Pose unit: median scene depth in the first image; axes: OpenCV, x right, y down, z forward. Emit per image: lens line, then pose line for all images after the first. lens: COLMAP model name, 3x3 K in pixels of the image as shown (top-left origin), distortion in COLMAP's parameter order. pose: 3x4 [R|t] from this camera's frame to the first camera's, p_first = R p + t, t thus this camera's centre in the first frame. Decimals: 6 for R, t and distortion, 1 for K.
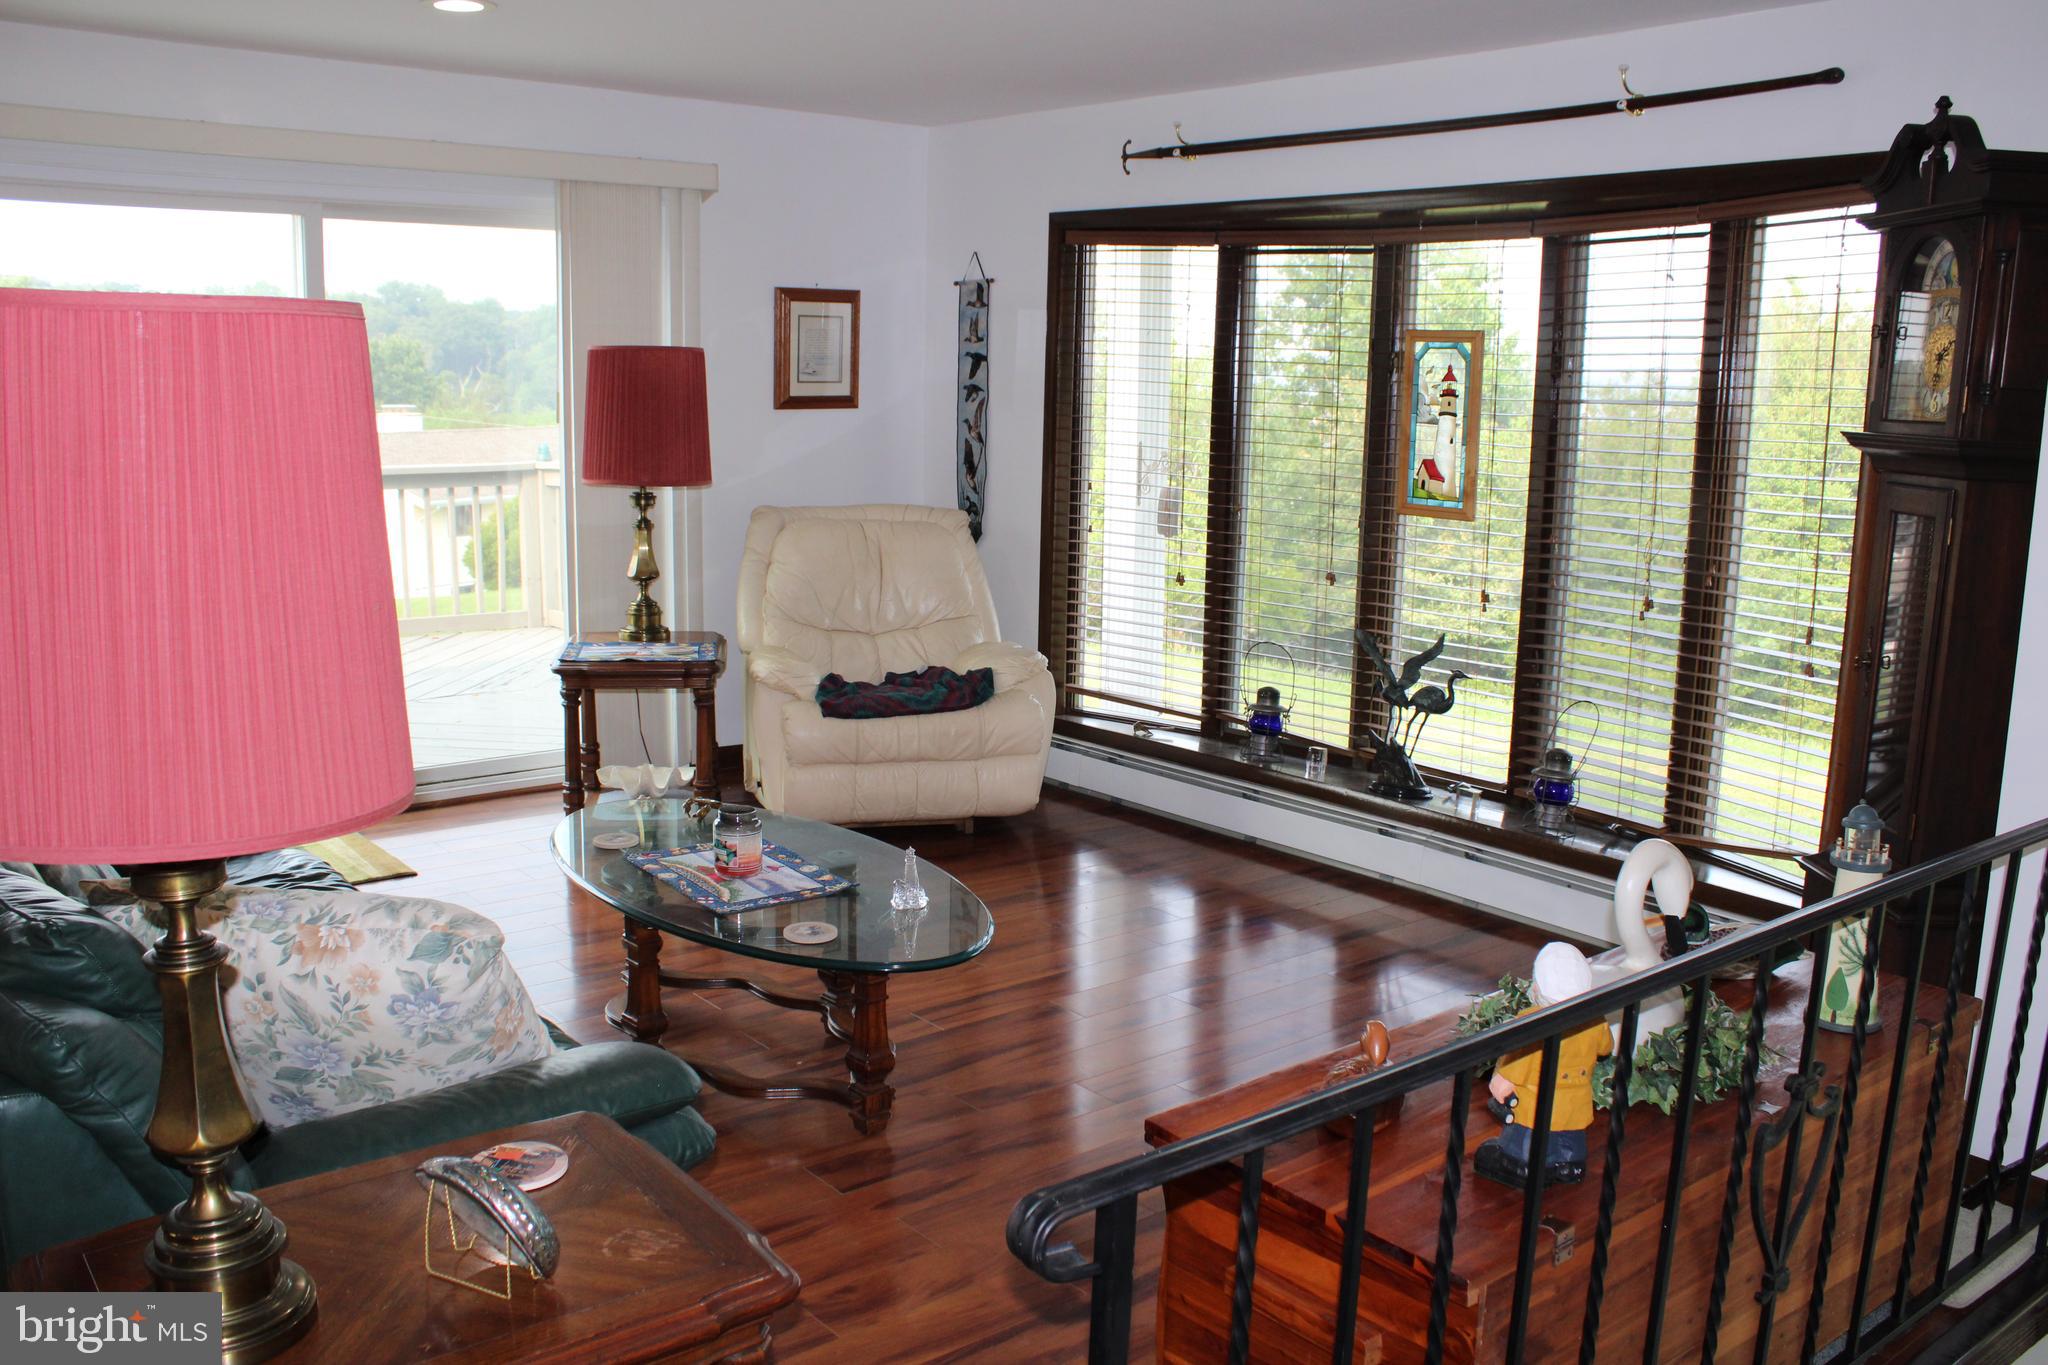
lens RADIAL K [[1750.1, 0, 1035.2], [0, 1750.1, 674.2], [0, 0, 1]] dist [-0.166502, 0.154973]
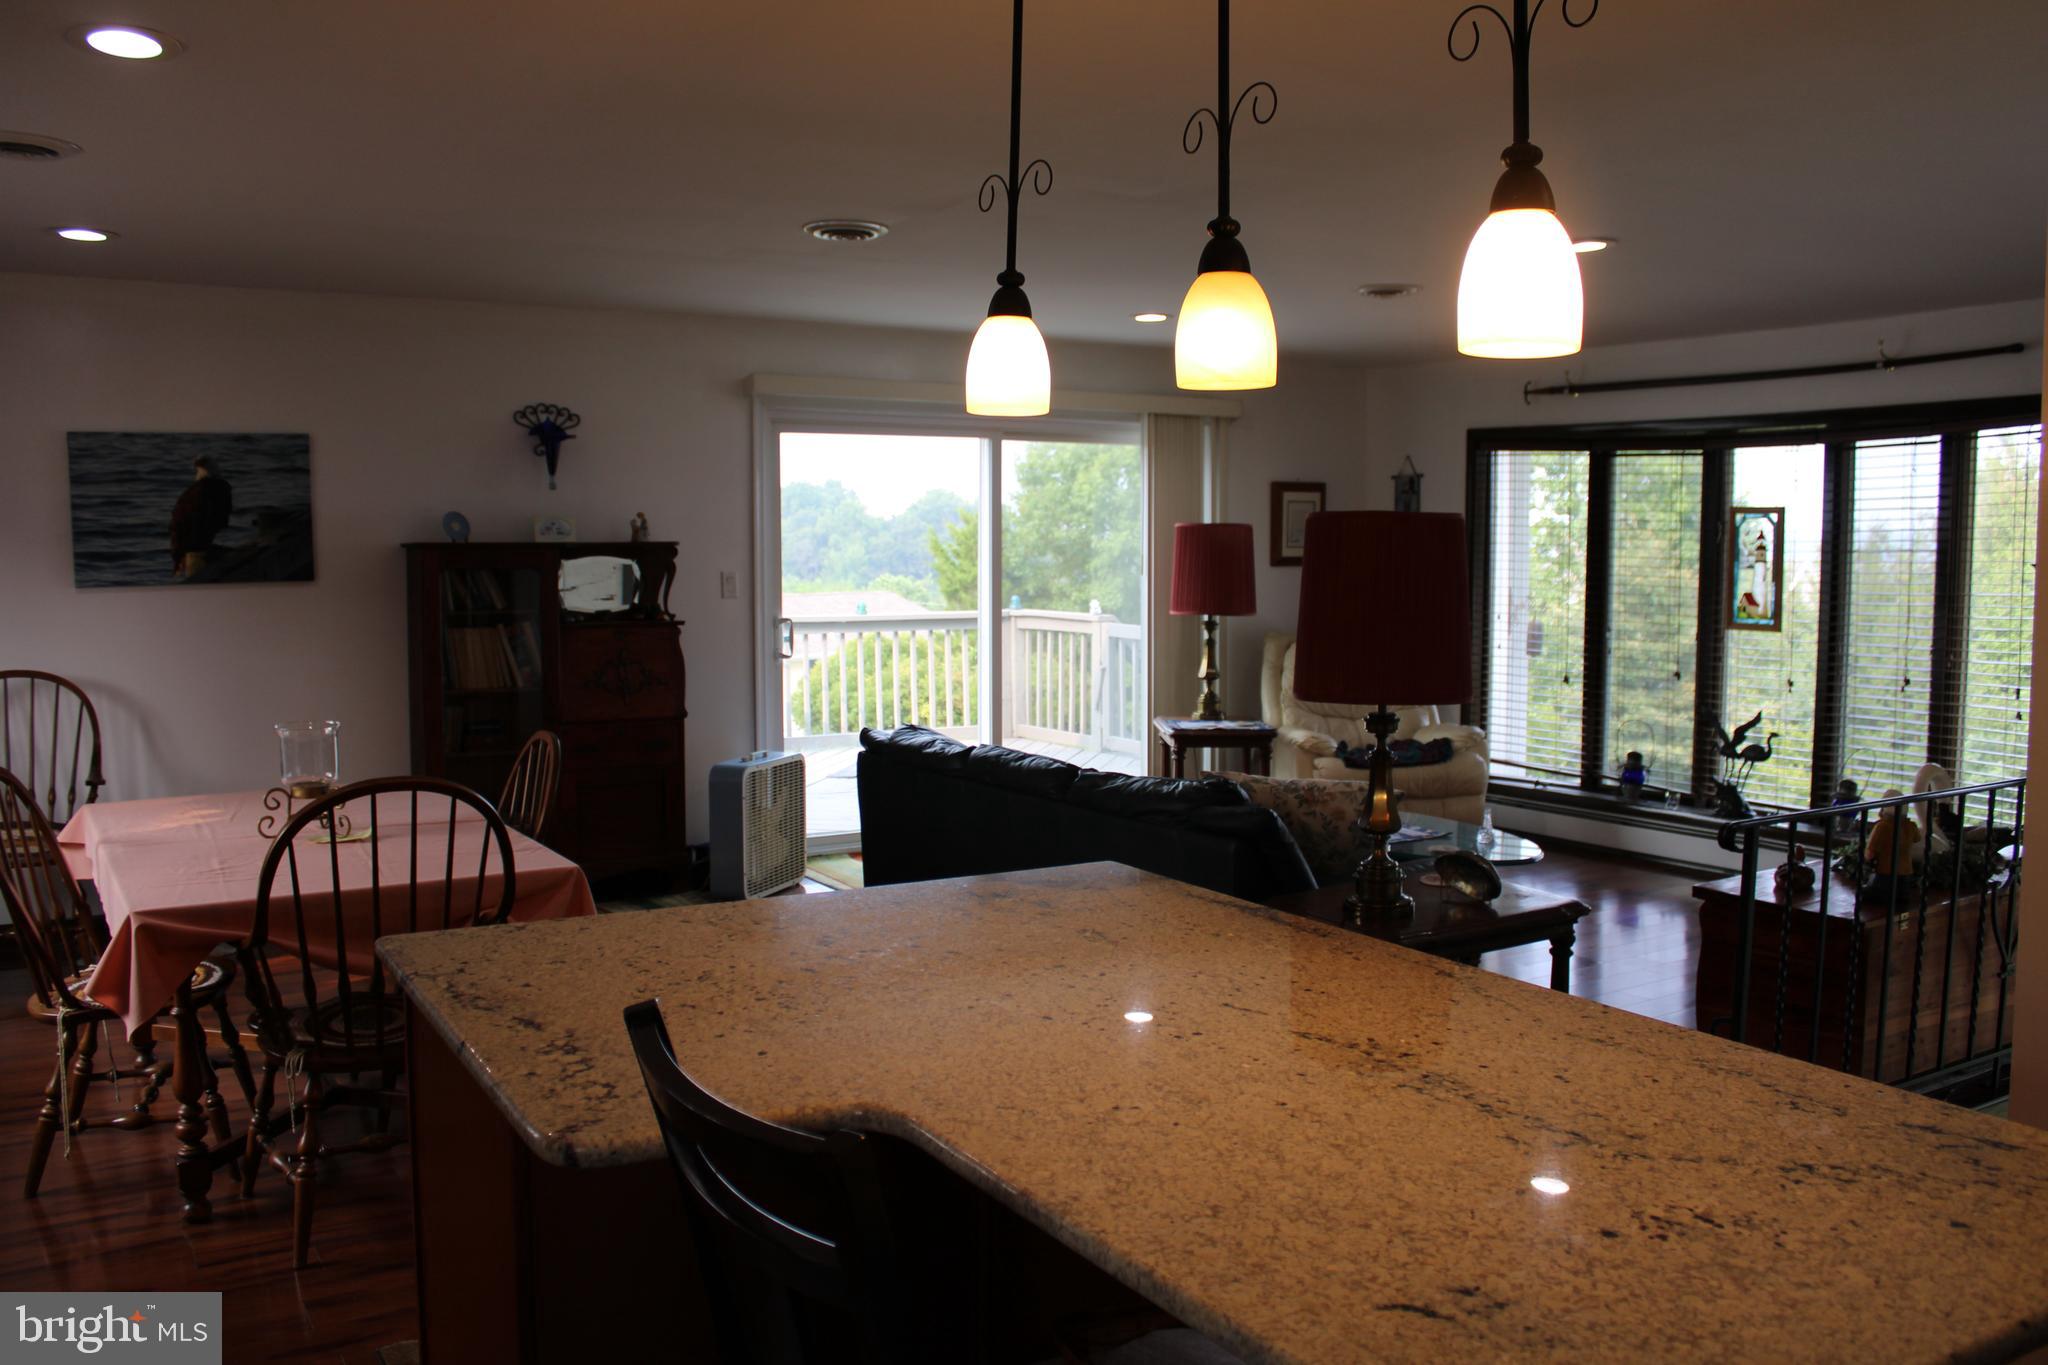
lens RADIAL K [[1693.2, 0, 1024.0], [0, 1693.2, 682.5], [0, 0, 1]] dist [-0.169433, 0.148077]
pose [[0.990891, -0.007225, -0.134473, -0.199726], [-0.004639, 0.996136, -0.087706, 0.080328], [0.134587, 0.087531, 0.987028, -0.475550]]
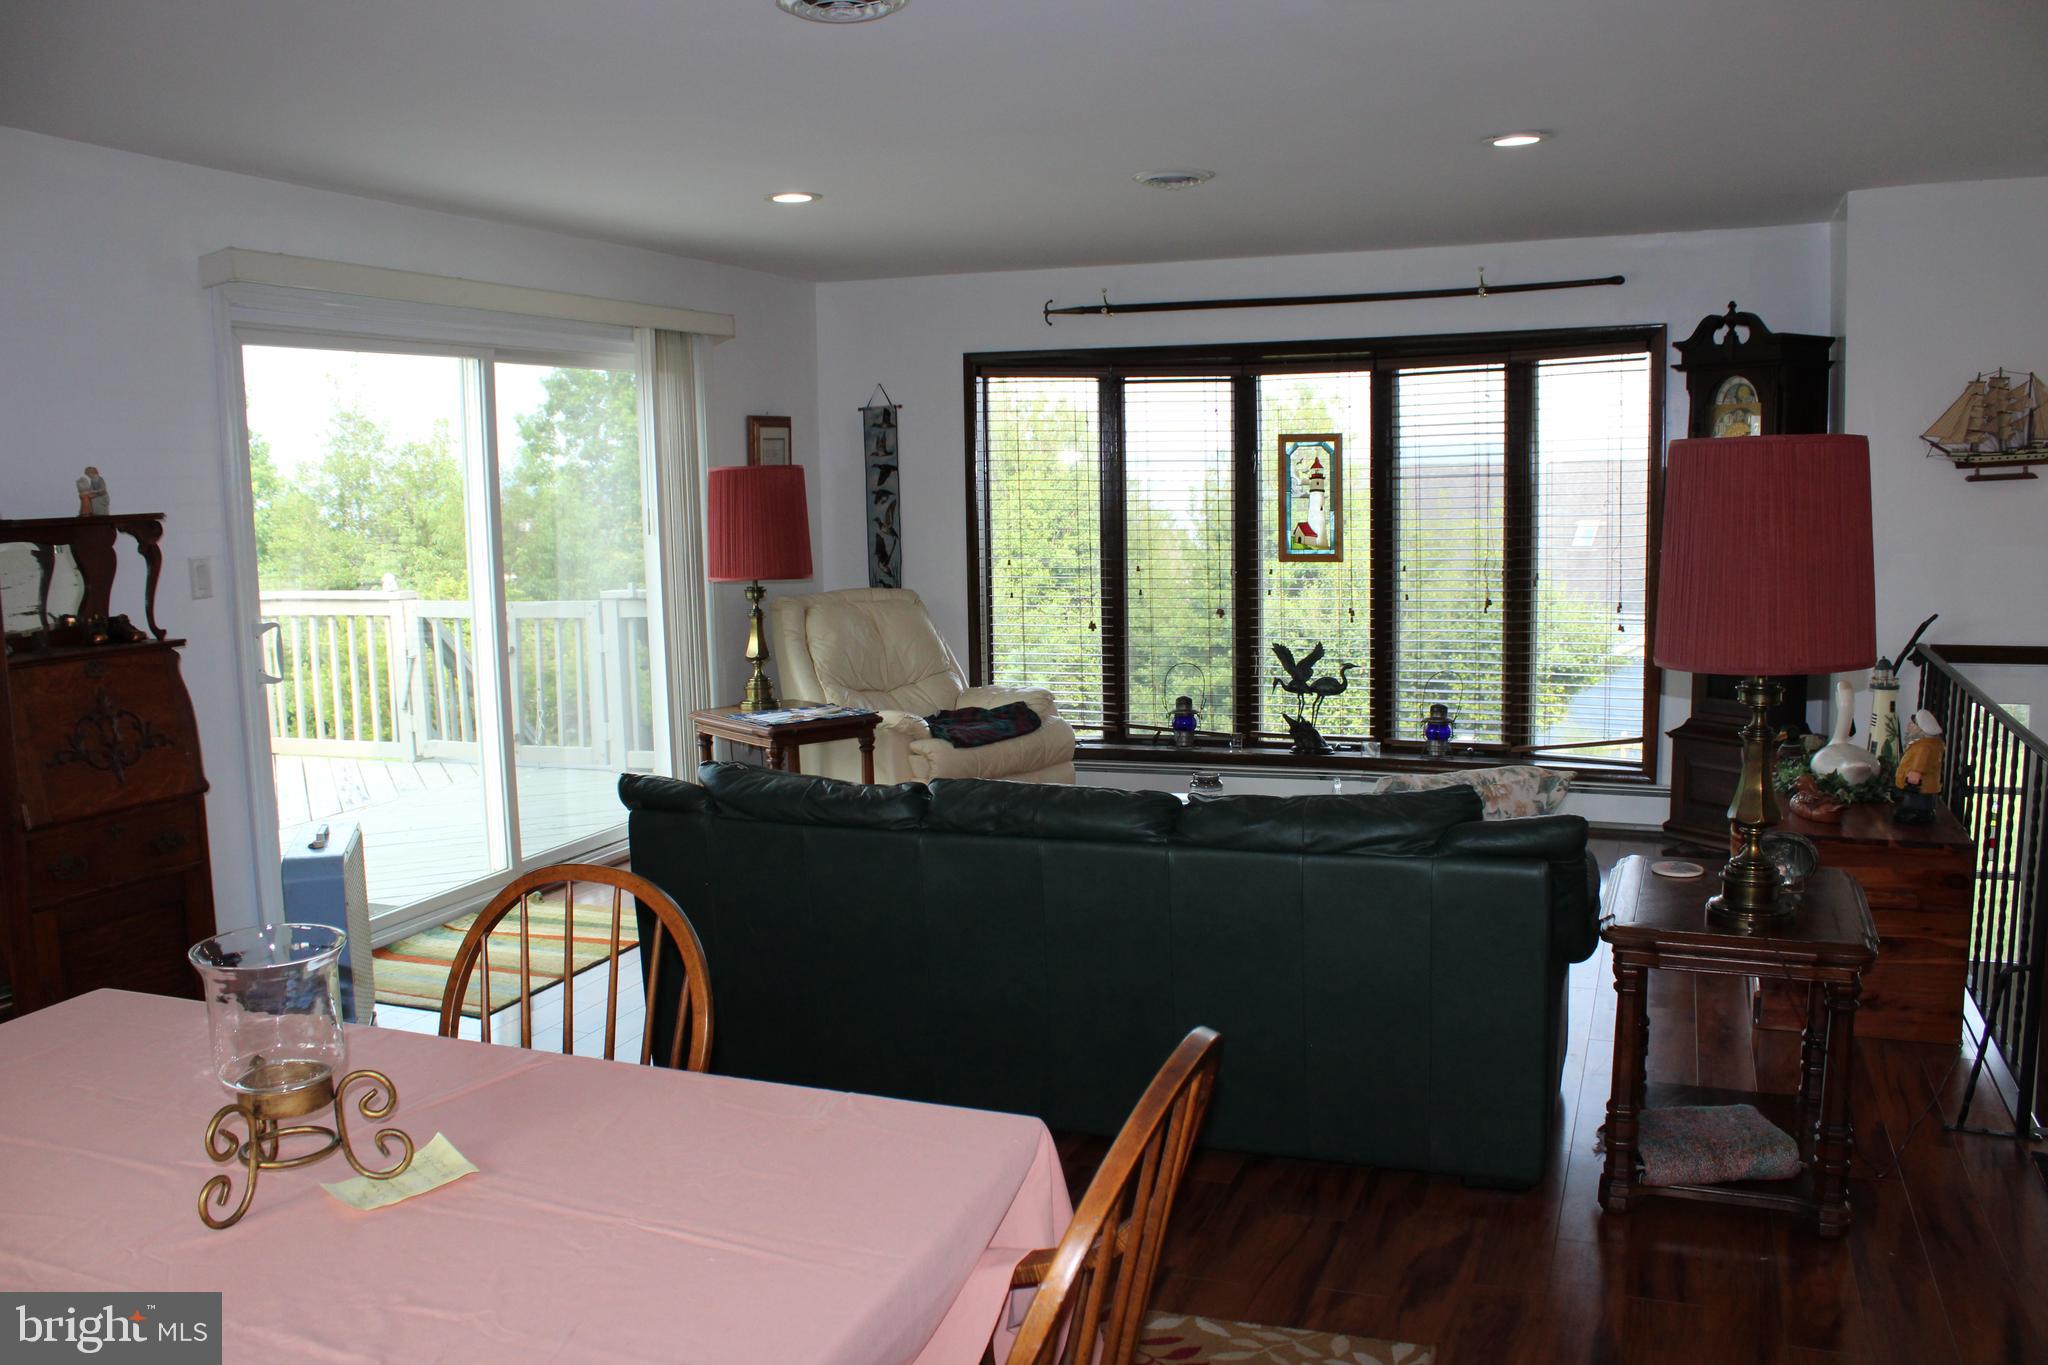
lens RADIAL K [[1693.2, 0, 1024.0], [0, 1693.2, 682.5], [0, 0, 1]] dist [-0.169433, 0.148077]
pose [[0.868517, -0.100744, 0.485314, -0.672237], [0.124656, 0.992052, -0.017150, 0.004199], [-0.479729, 0.075392, 0.874172, -0.112572]]
